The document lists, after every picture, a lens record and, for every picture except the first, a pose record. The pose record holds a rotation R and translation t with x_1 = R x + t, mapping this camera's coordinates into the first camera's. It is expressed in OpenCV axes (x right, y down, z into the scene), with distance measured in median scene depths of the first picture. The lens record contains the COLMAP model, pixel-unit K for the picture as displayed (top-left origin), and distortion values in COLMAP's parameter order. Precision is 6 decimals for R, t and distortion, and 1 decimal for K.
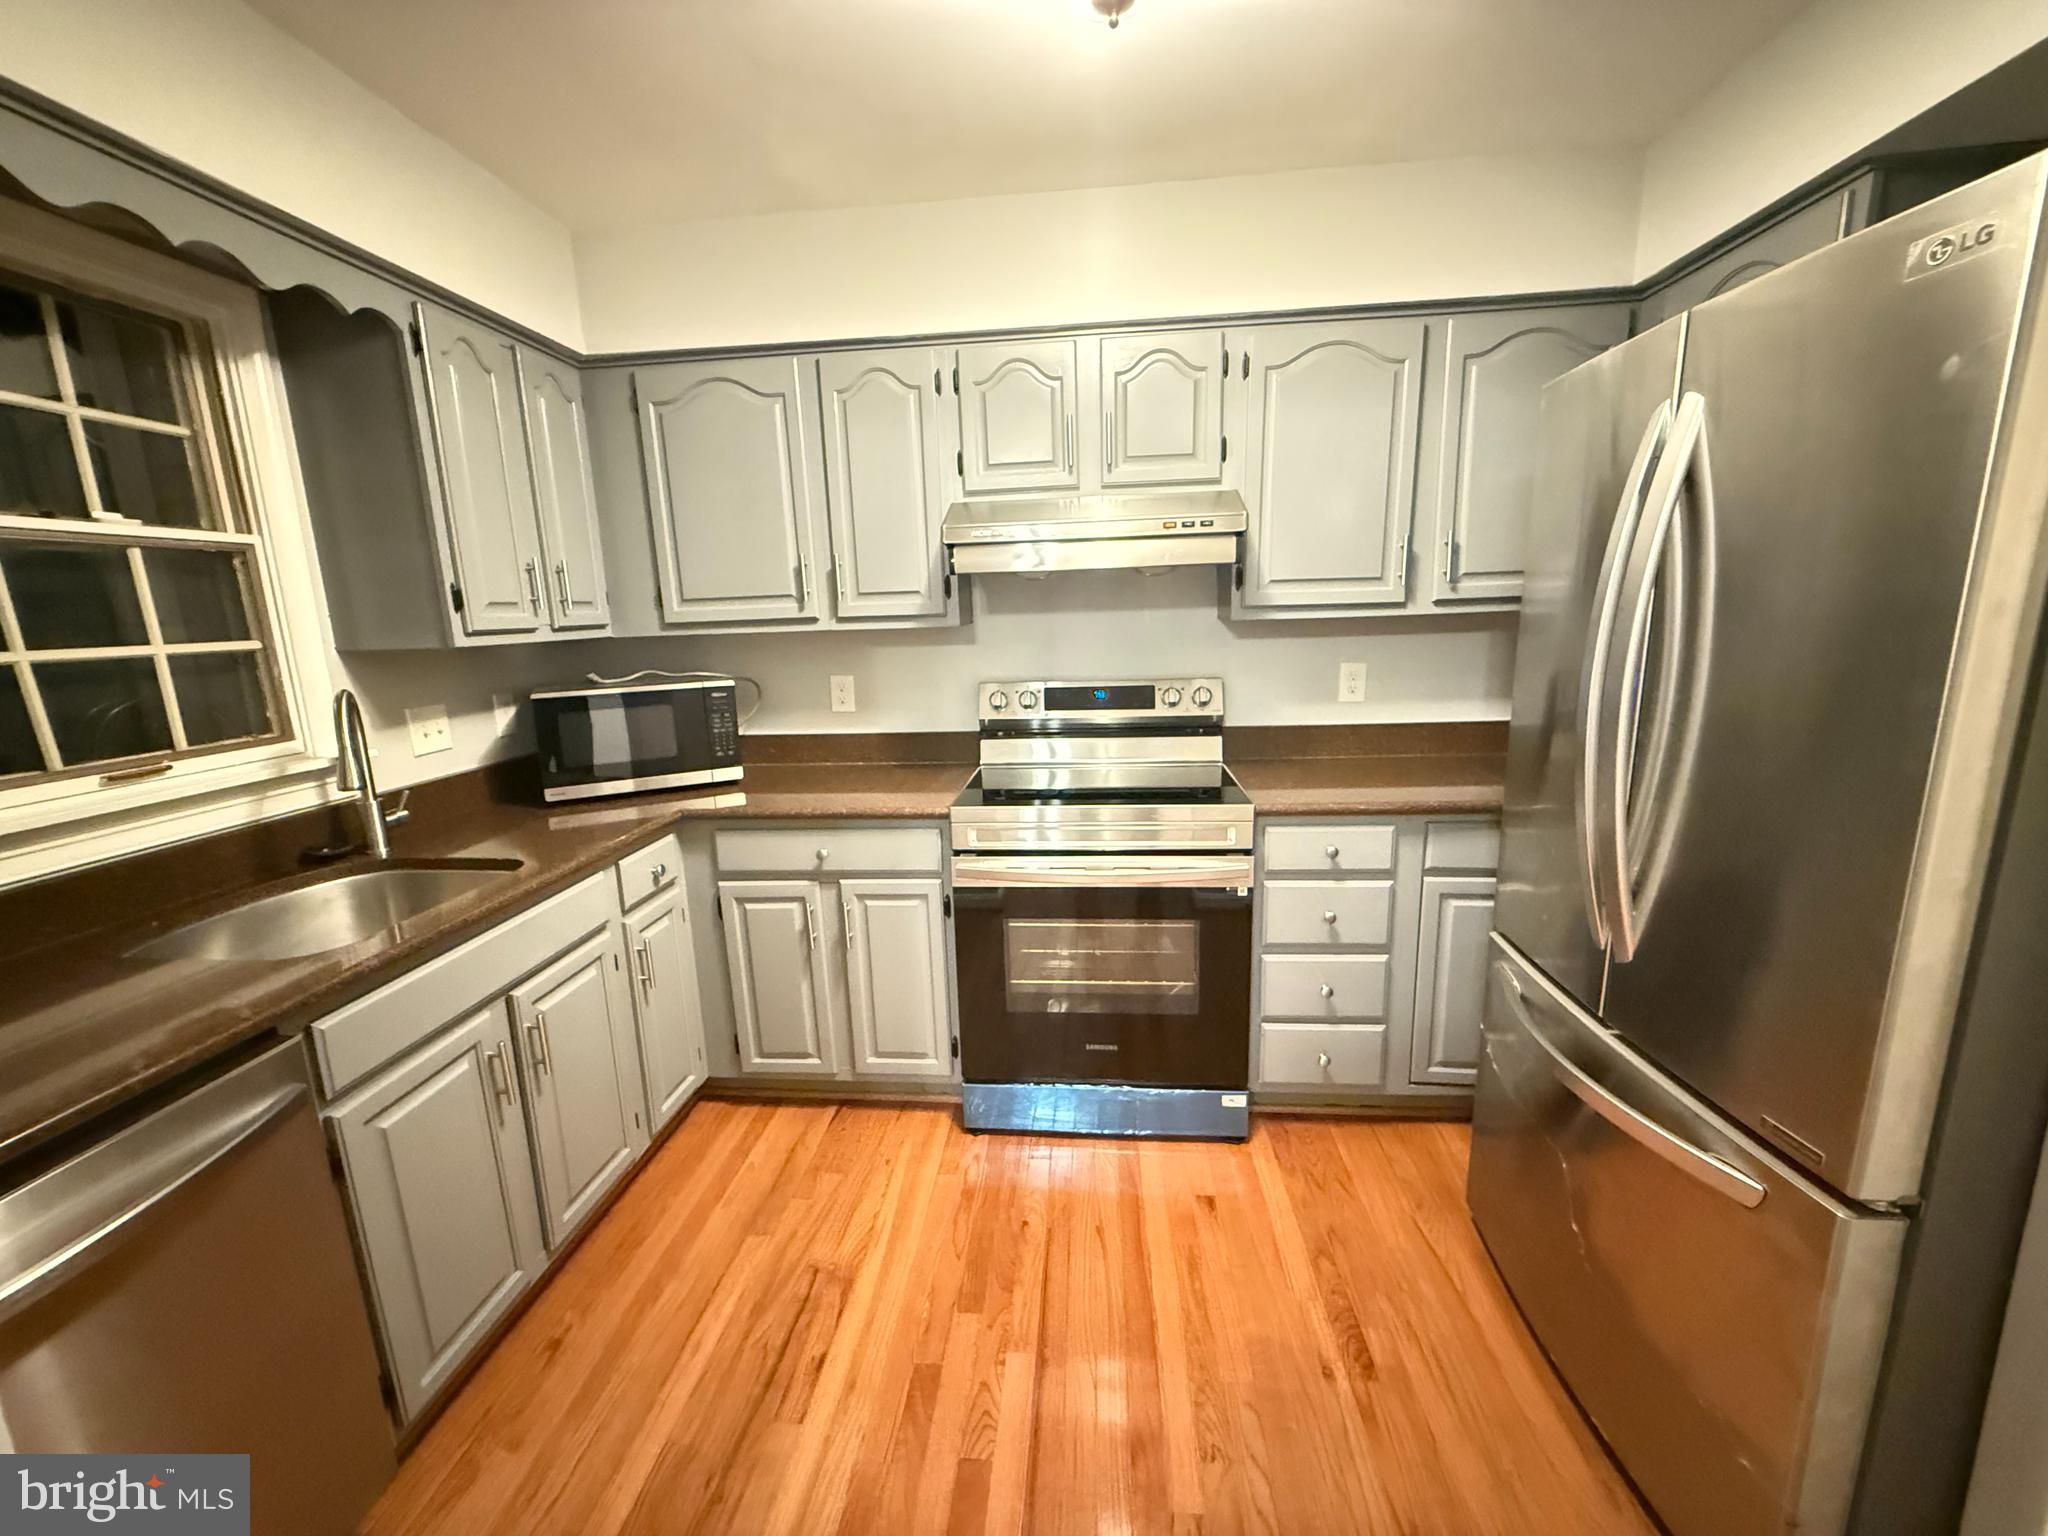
lens RADIAL K [[816.3, 0, 1018.0], [0, 816.3, 767.8], [0, 0, 1]] dist [-0.000252, 0.000223]
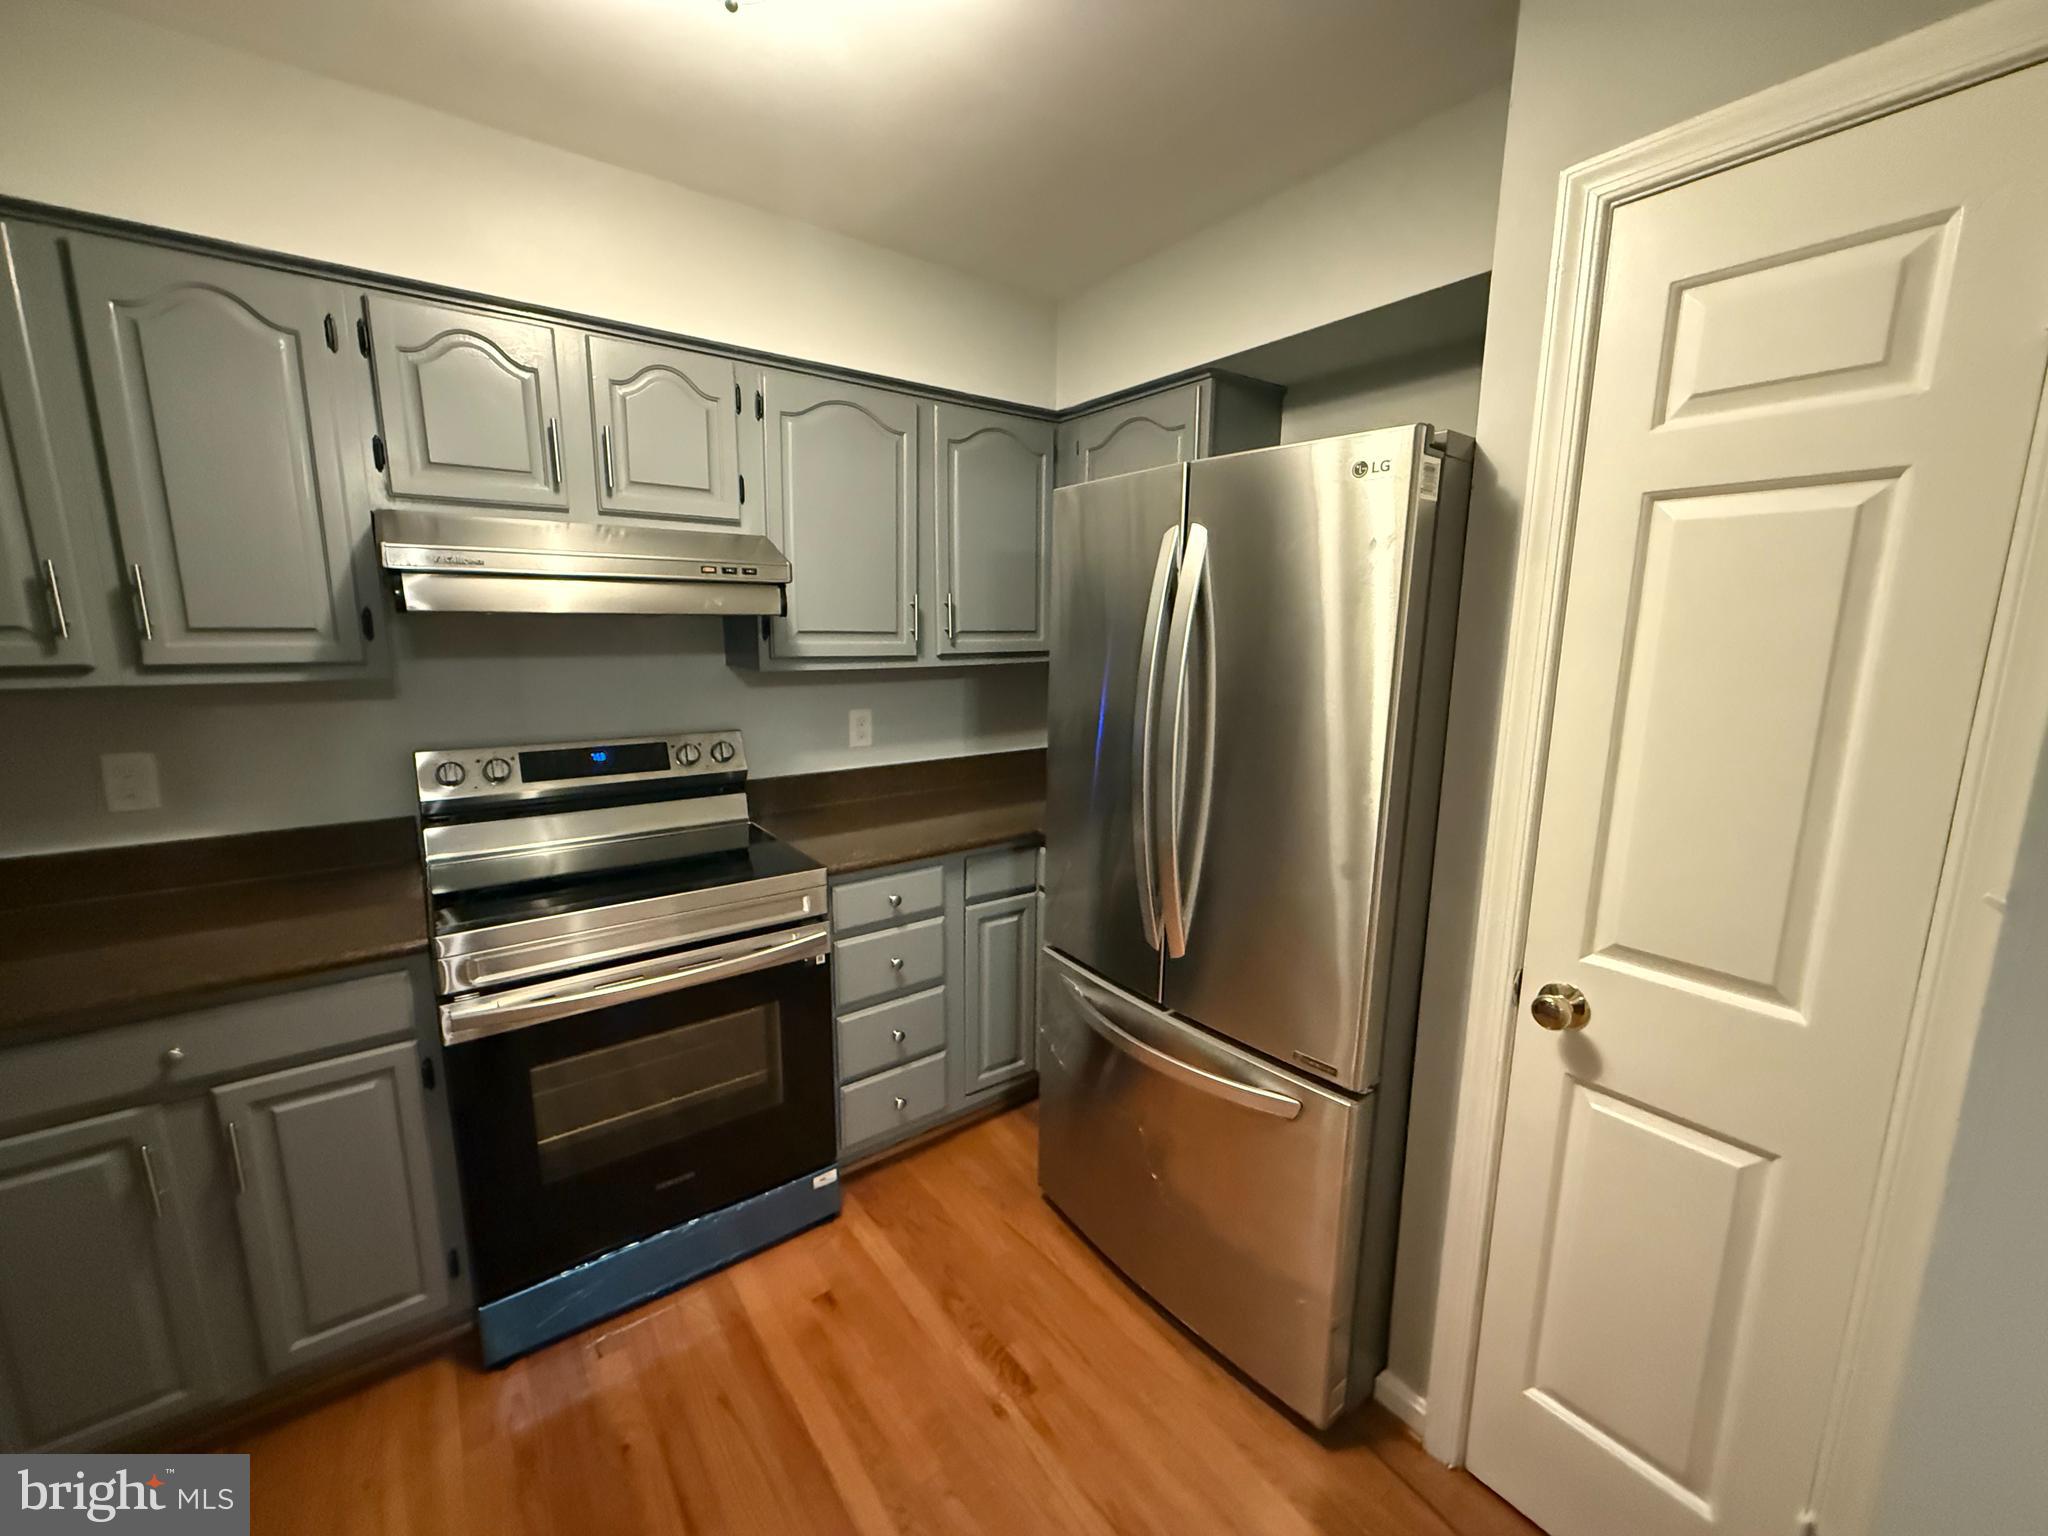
lens RADIAL K [[816.3, 0, 1018.0], [0, 816.3, 767.8], [0, 0, 1]] dist [-0.000252, 0.000223]
pose [[0.743913, -0.079002, 0.663590, -0.163824], [0.095524, 0.995362, 0.011413, -0.058298], [-0.661414, 0.054898, 0.748009, 0.119091]]
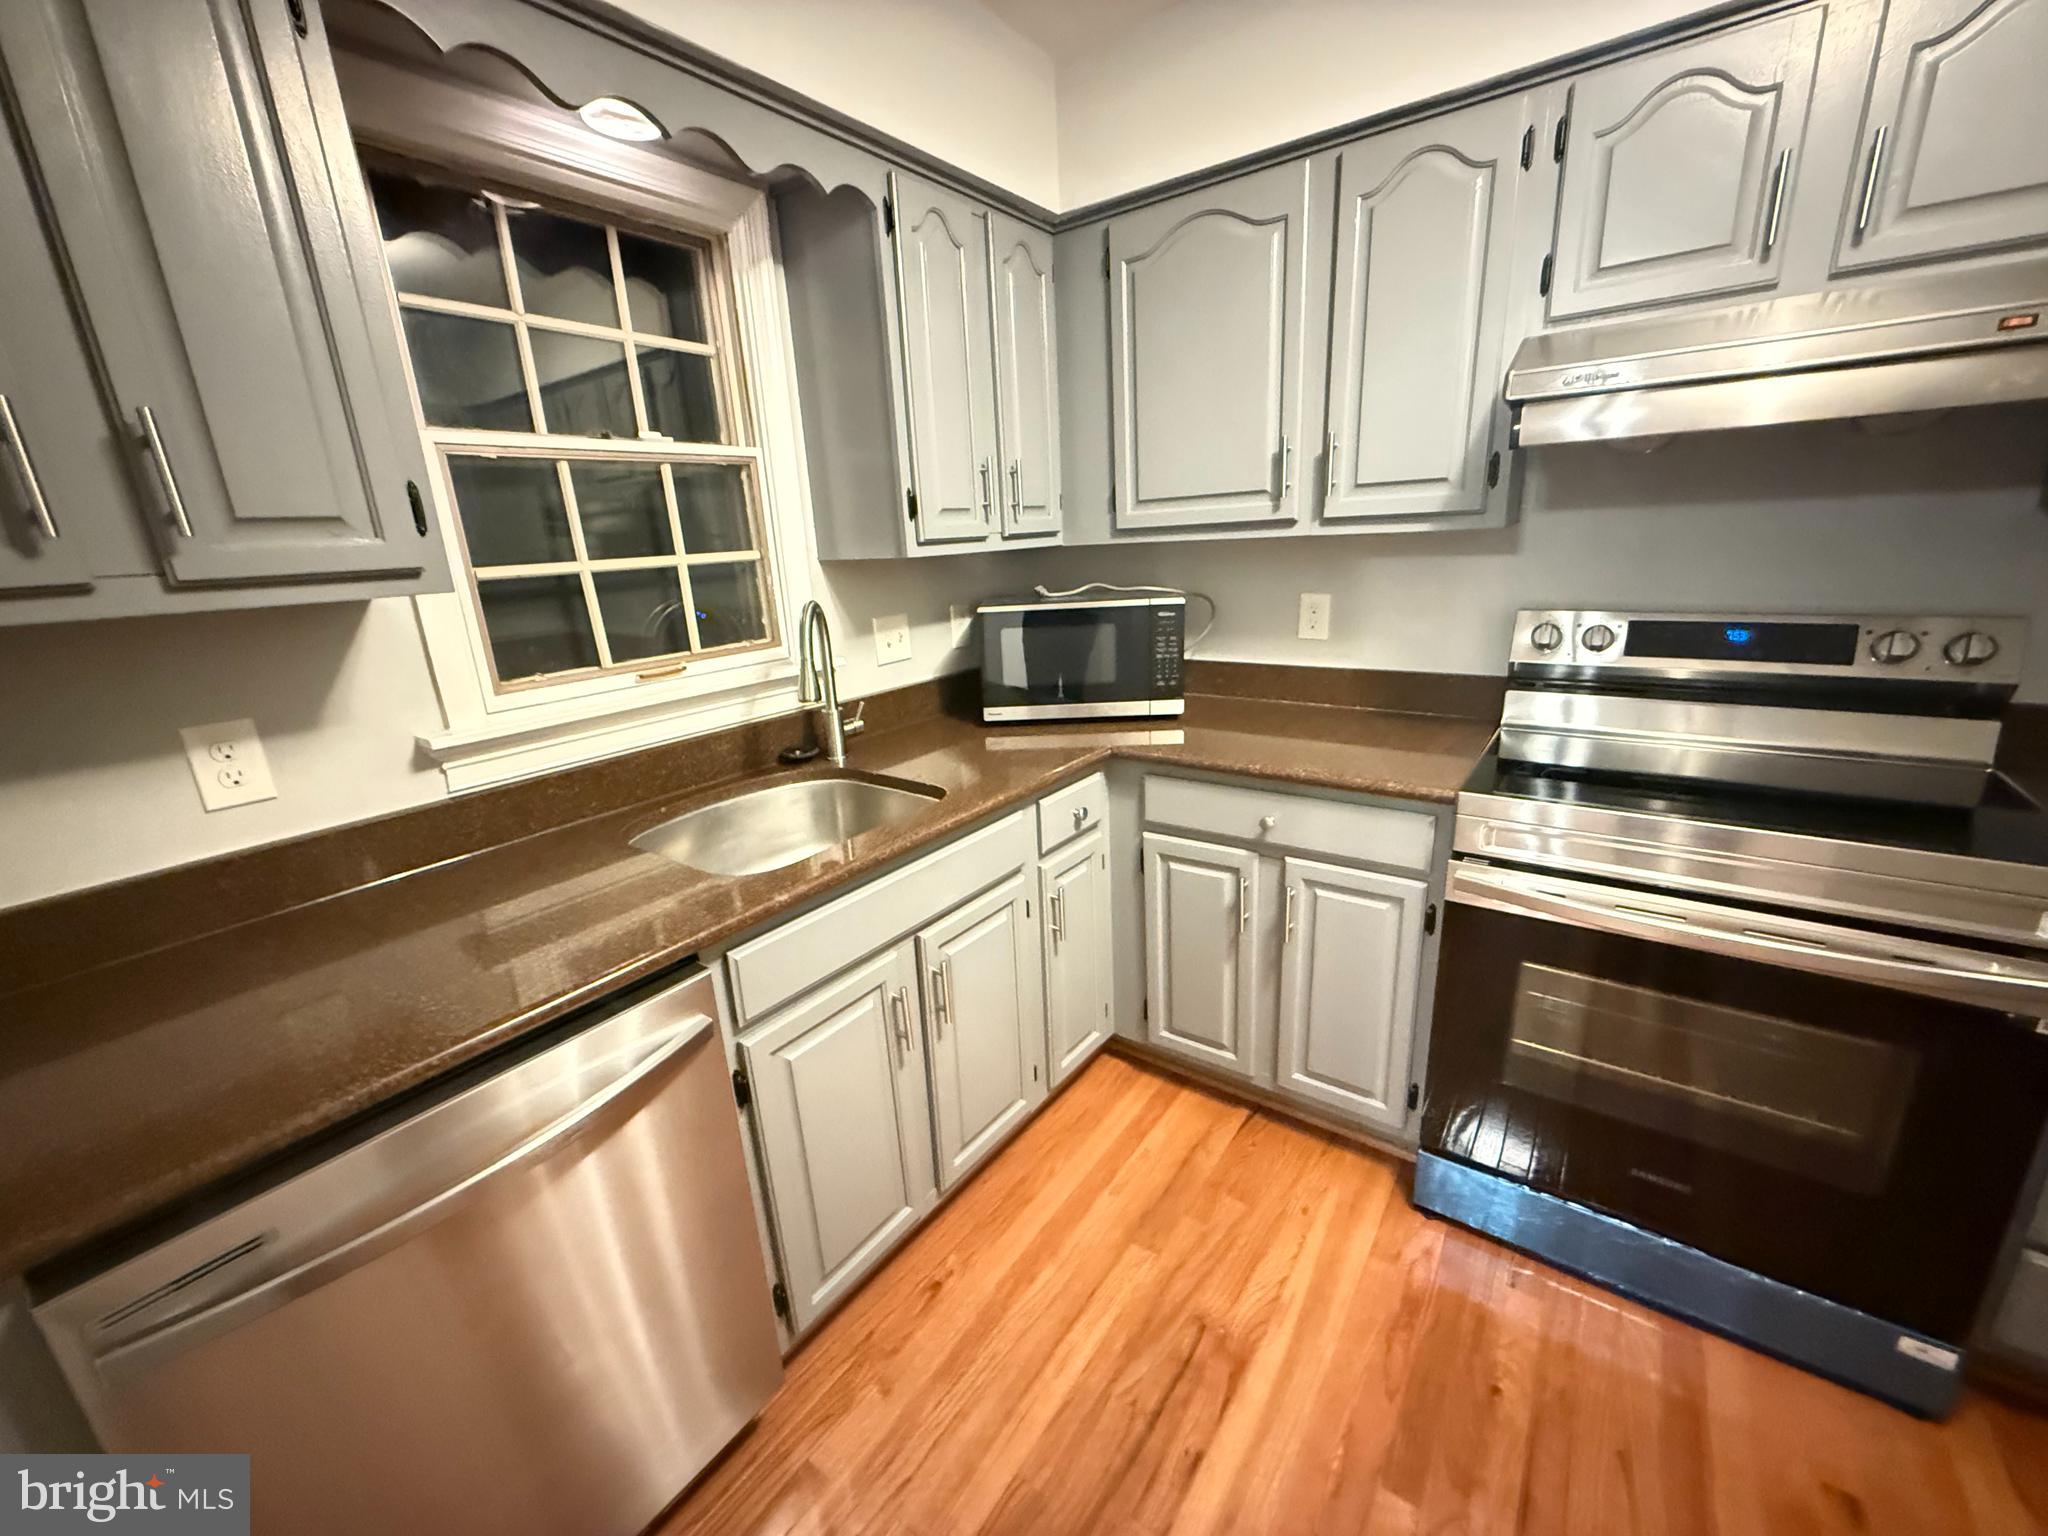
lens RADIAL K [[816.3, 0, 1018.0], [0, 816.3, 767.8], [0, 0, 1]] dist [-0.000252, 0.000223]
pose [[0.857854, 0.132695, -0.496466, -0.061592], [-0.076608, 0.988314, 0.131784, -0.035757], [0.508151, -0.075019, 0.857995, 0.200812]]
